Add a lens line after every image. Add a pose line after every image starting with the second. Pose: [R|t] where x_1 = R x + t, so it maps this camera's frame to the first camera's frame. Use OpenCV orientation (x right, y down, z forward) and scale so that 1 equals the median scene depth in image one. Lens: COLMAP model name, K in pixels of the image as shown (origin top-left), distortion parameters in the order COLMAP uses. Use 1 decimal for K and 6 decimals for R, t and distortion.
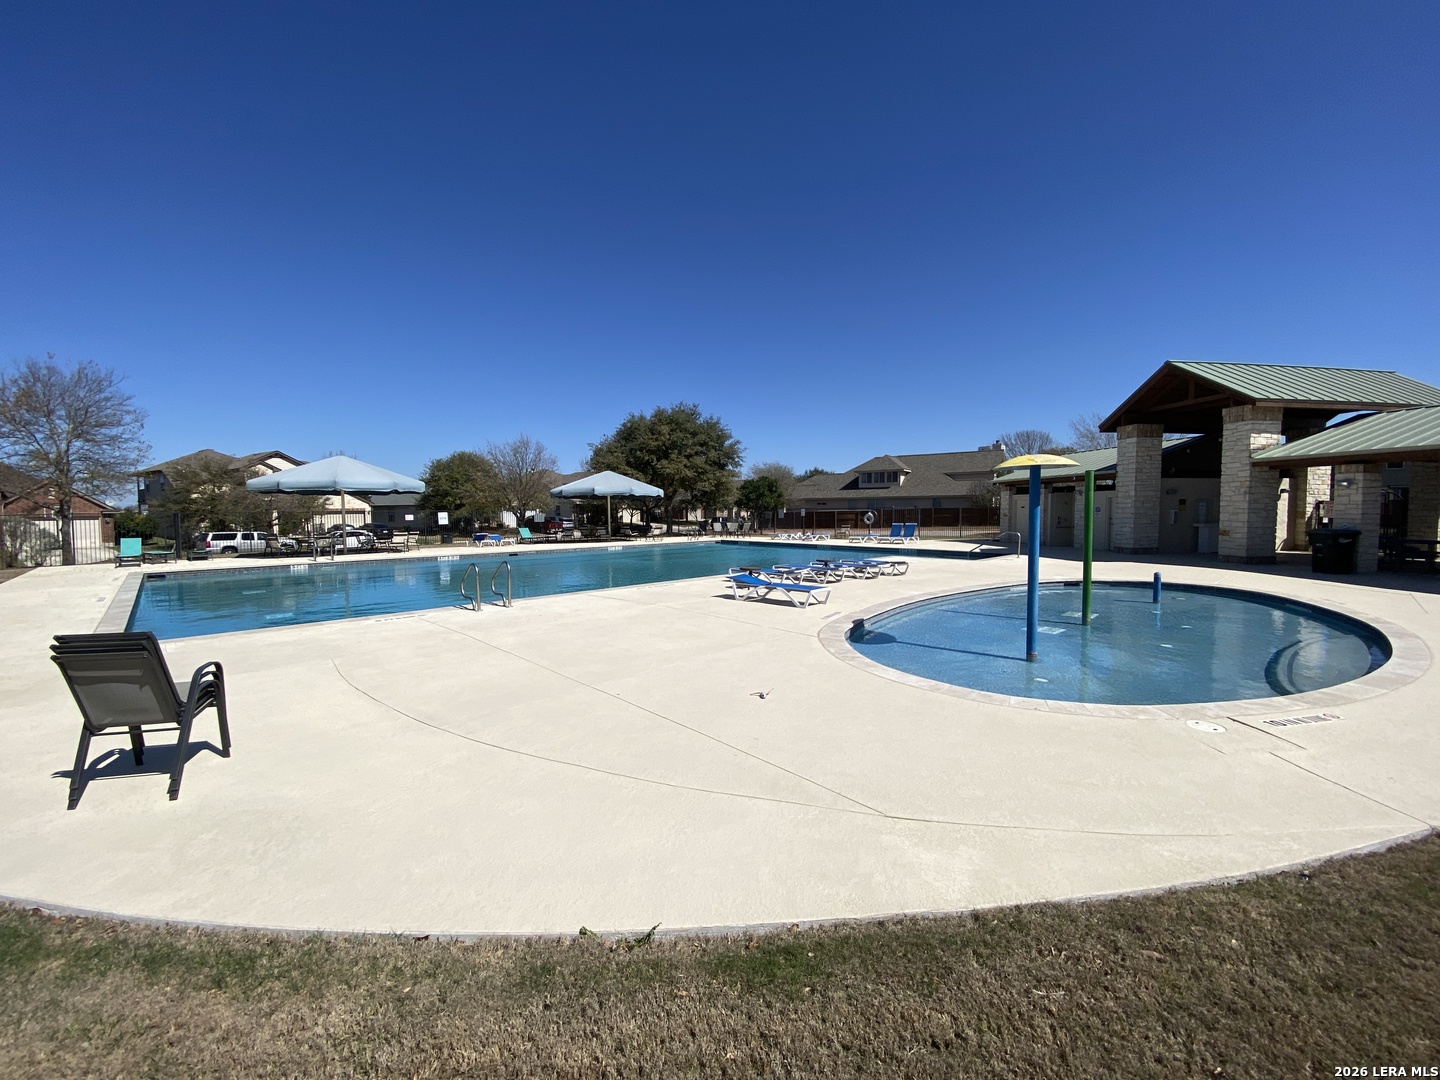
lens RADIAL K [[582.9, 0, 713.6], [0, 582.9, 544.3], [0, 0, 1]] dist [0.022130, -0.000006]
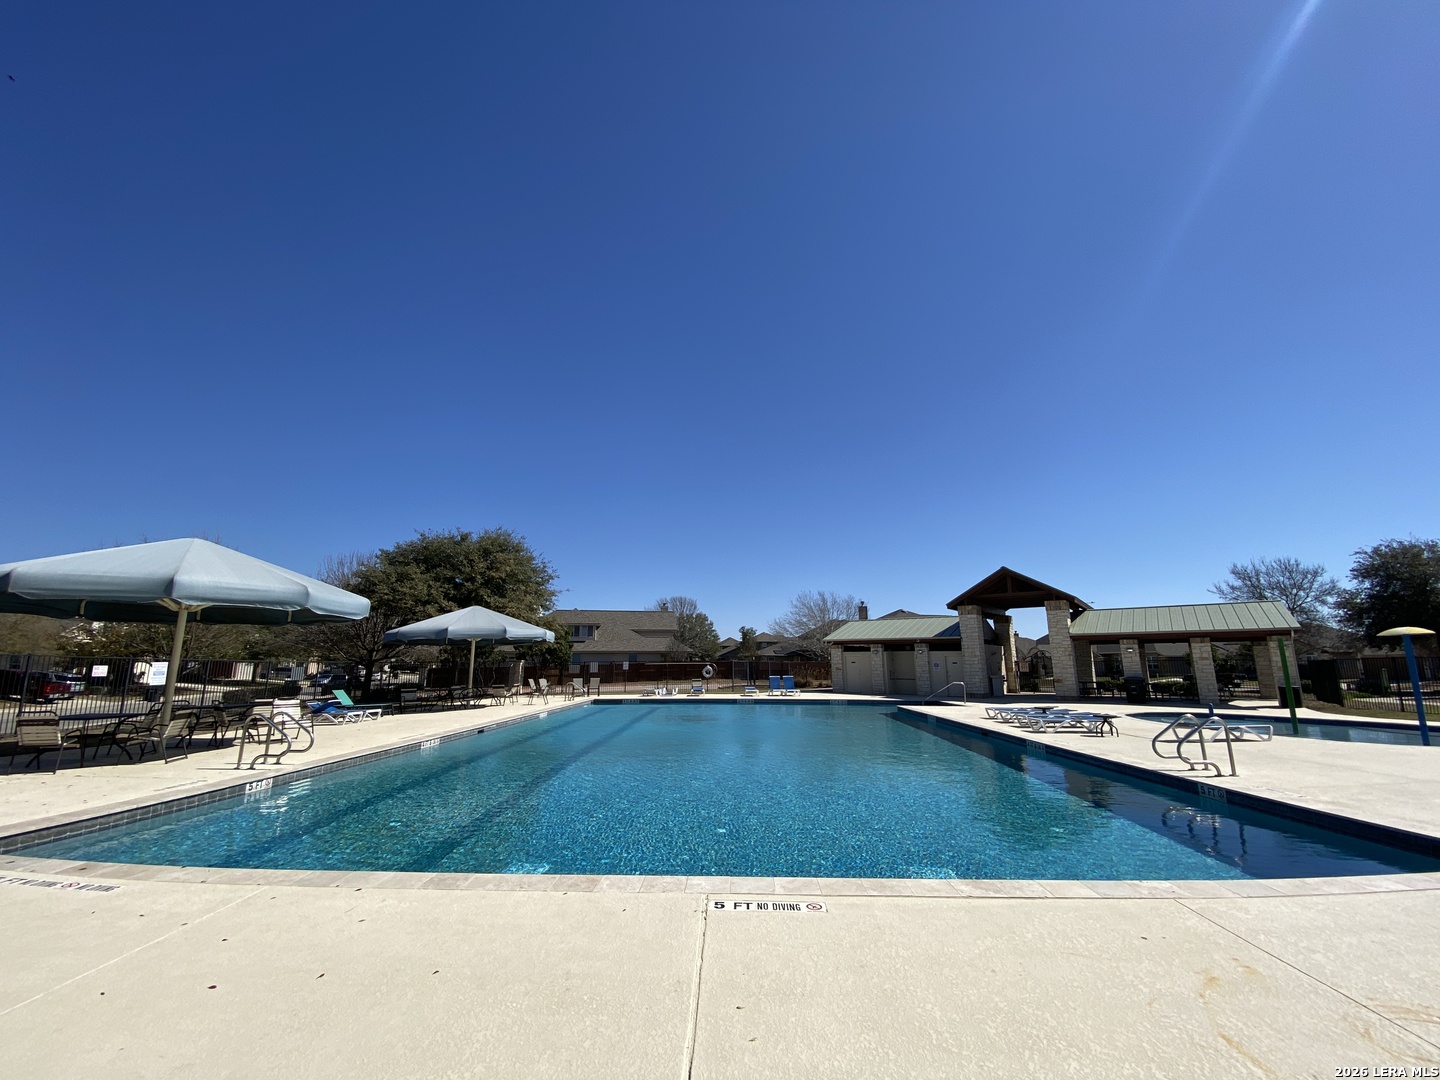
lens RADIAL K [[582.9, 0, 713.6], [0, 582.9, 544.3], [0, 0, 1]] dist [0.022130, -0.000006]
pose [[0.719866, 0.149154, 0.677898, -0.546176], [0.033307, 0.968092, -0.248373, -0.008707], [-0.693313, 0.201374, 0.691929, 0.308728]]
